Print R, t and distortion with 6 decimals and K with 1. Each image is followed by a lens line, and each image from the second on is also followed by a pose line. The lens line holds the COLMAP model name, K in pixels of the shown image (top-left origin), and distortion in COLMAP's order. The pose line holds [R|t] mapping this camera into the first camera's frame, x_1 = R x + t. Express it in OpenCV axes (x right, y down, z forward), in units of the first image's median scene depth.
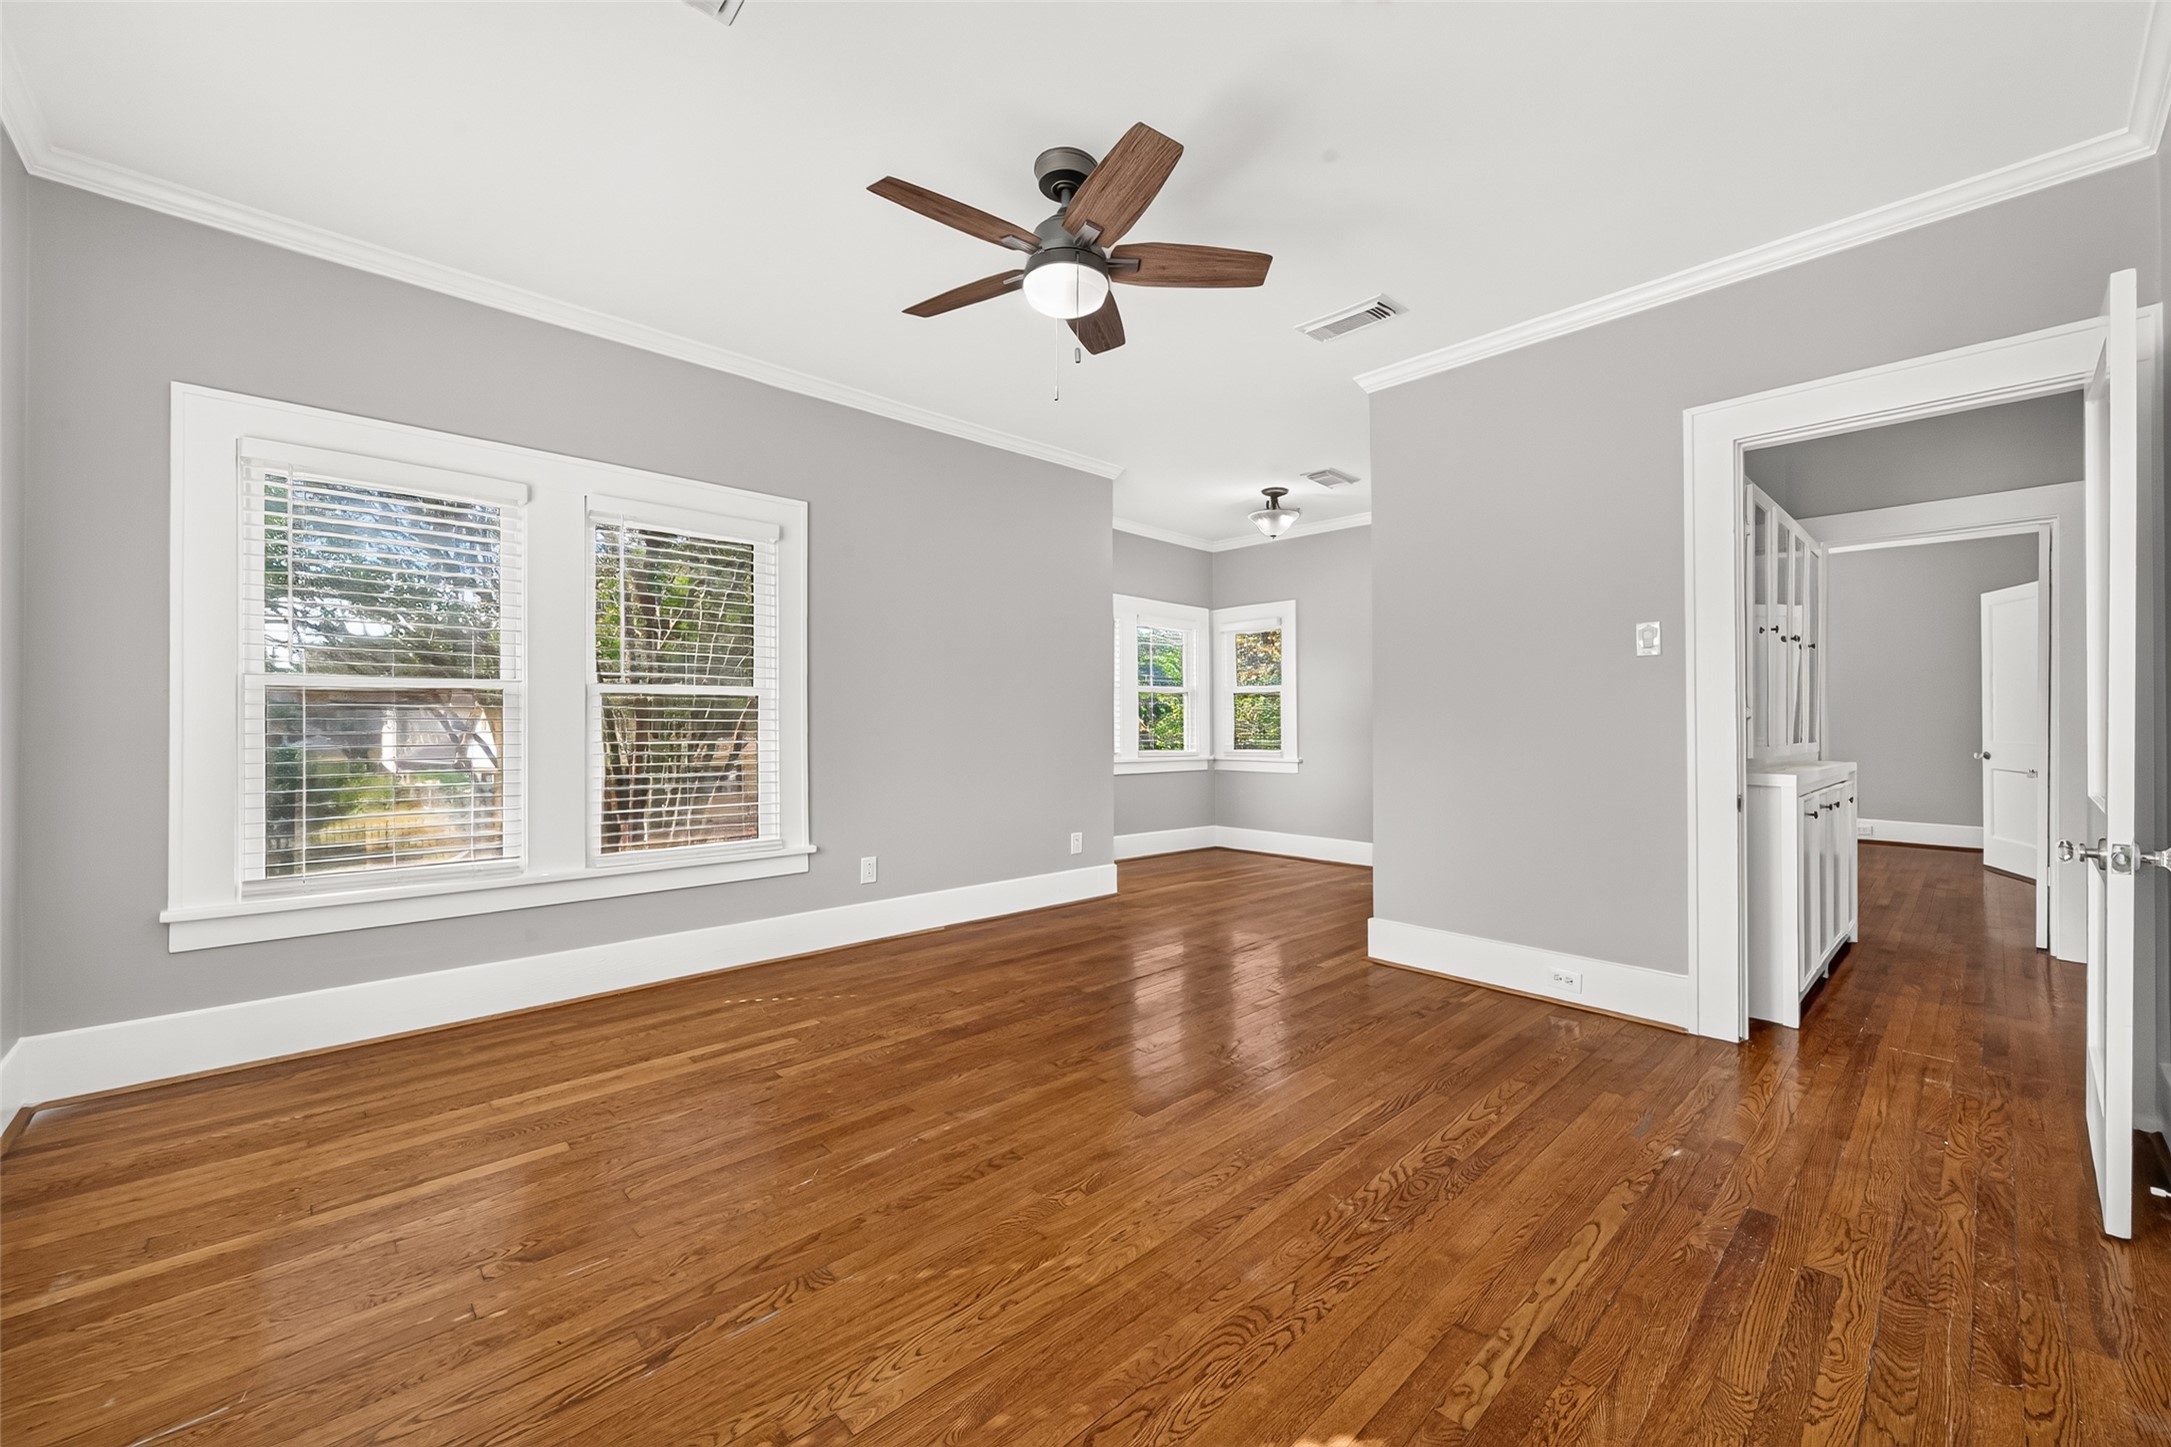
lens RADIAL K [[861.8, 0, 1085.7], [0, 861.8, 710.9], [0, 0, 1]] dist [0.001084, -0.000022]
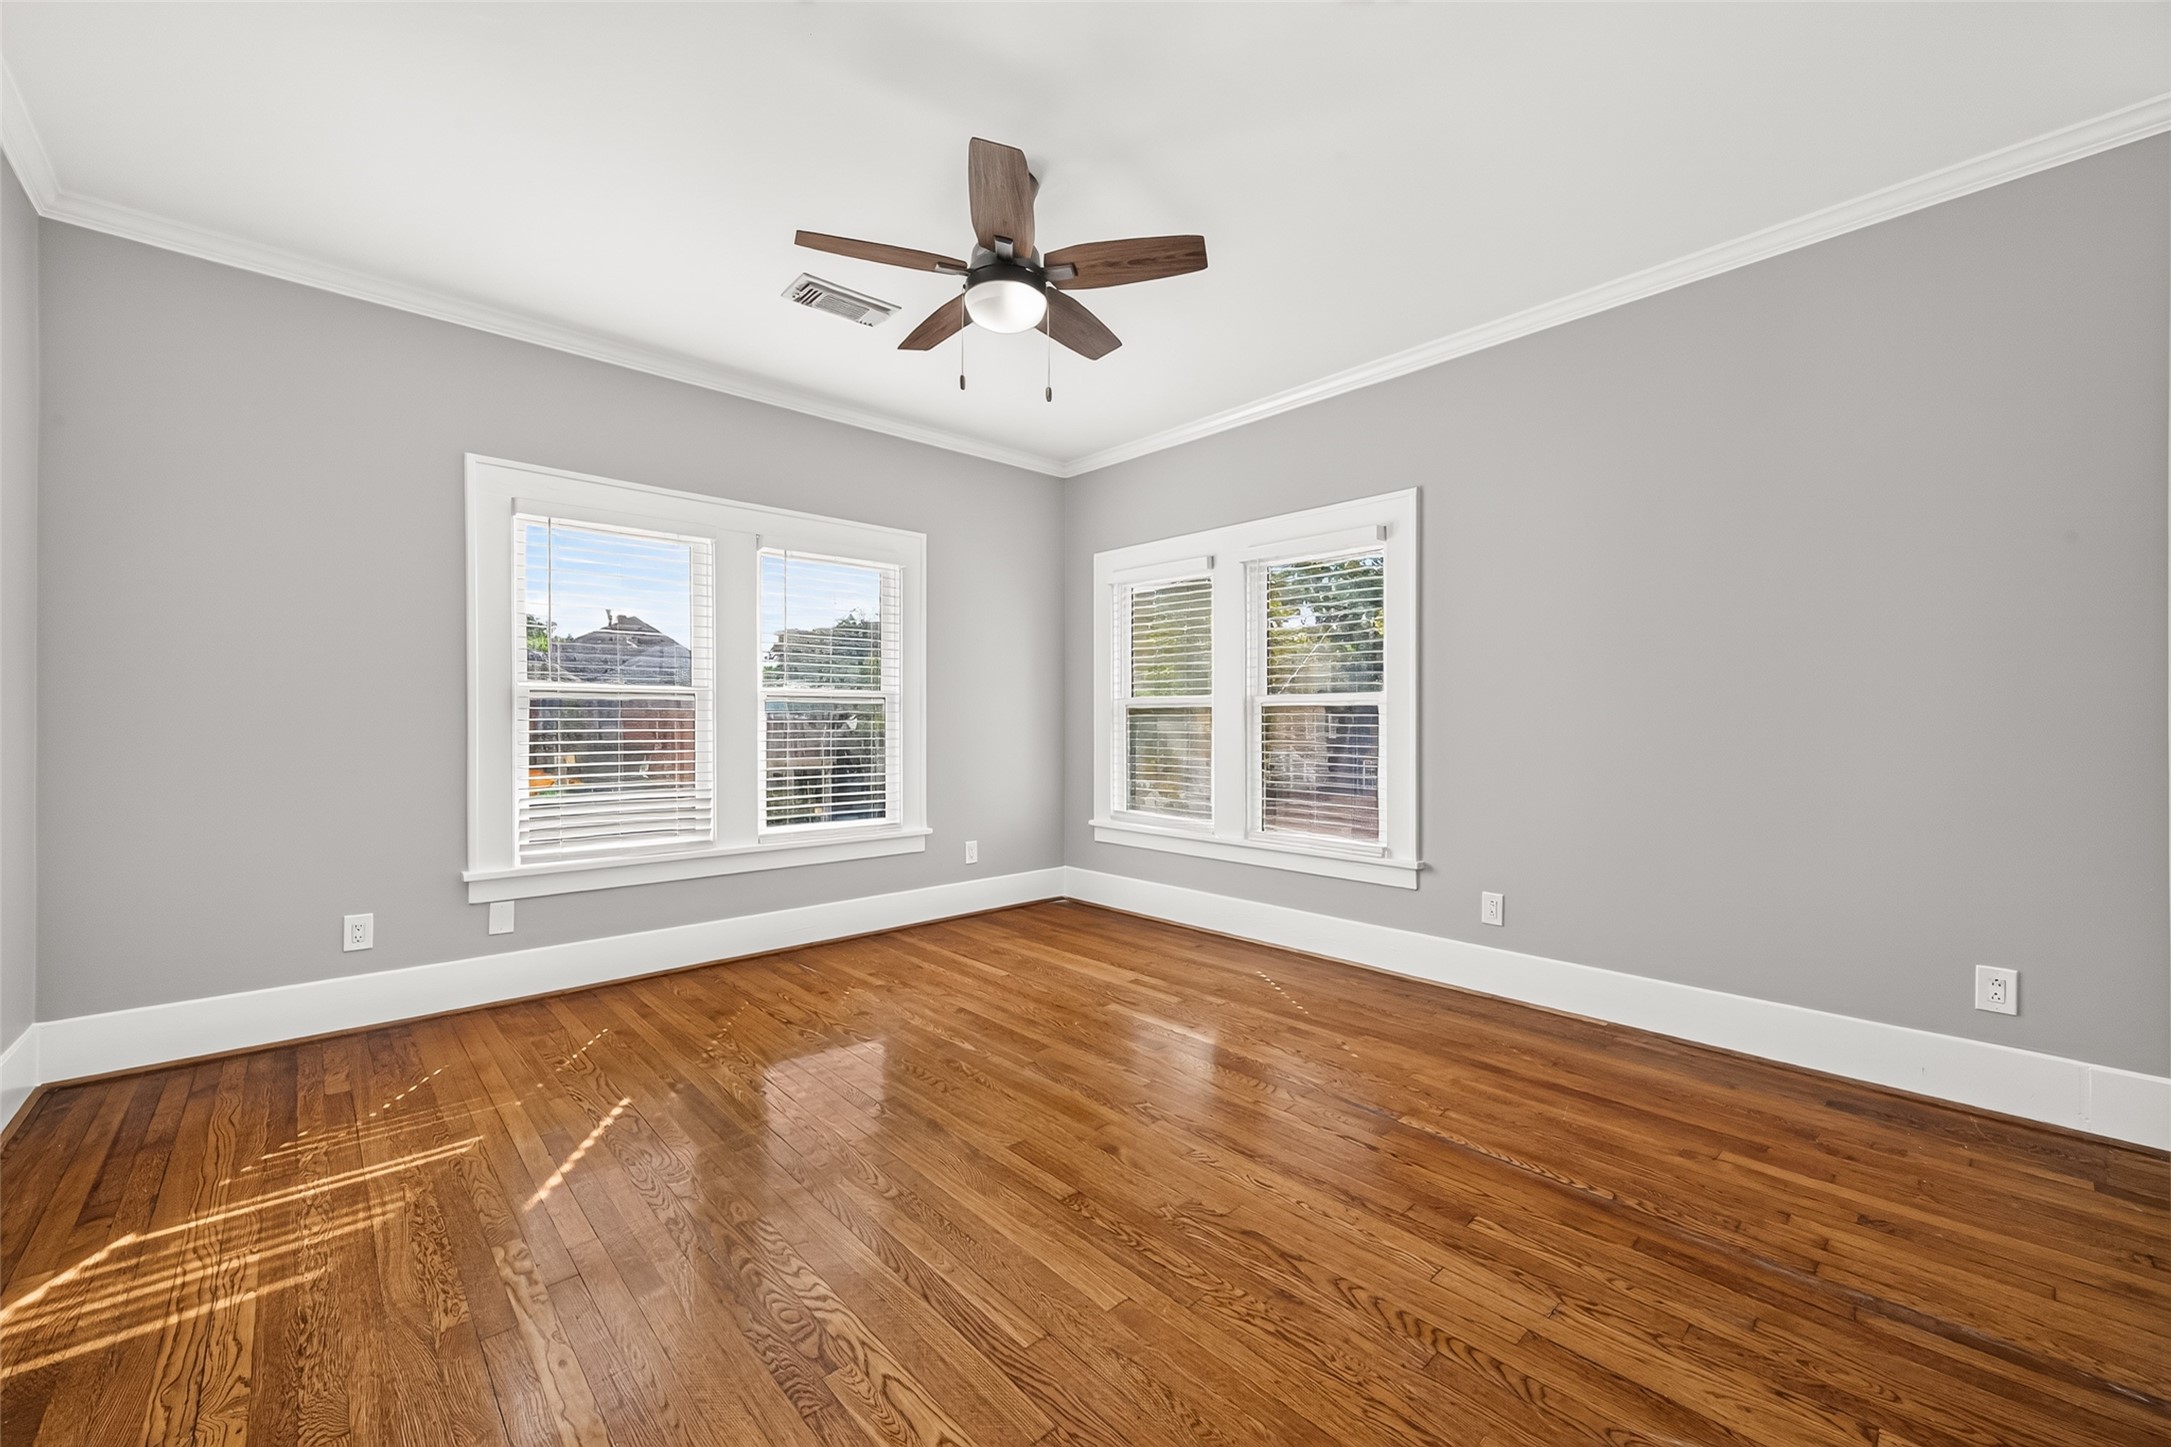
lens RADIAL K [[861.8, 0, 1091.3], [0, 861.8, 728.3], [0, 0, 1]] dist [0.001084, -0.000022]
pose [[-0.020551, 0.004348, -0.999779, 0.907002], [0.007436, 0.999964, 0.004196, 0.011496], [0.999761, -0.007348, -0.020583, 1.008802]]
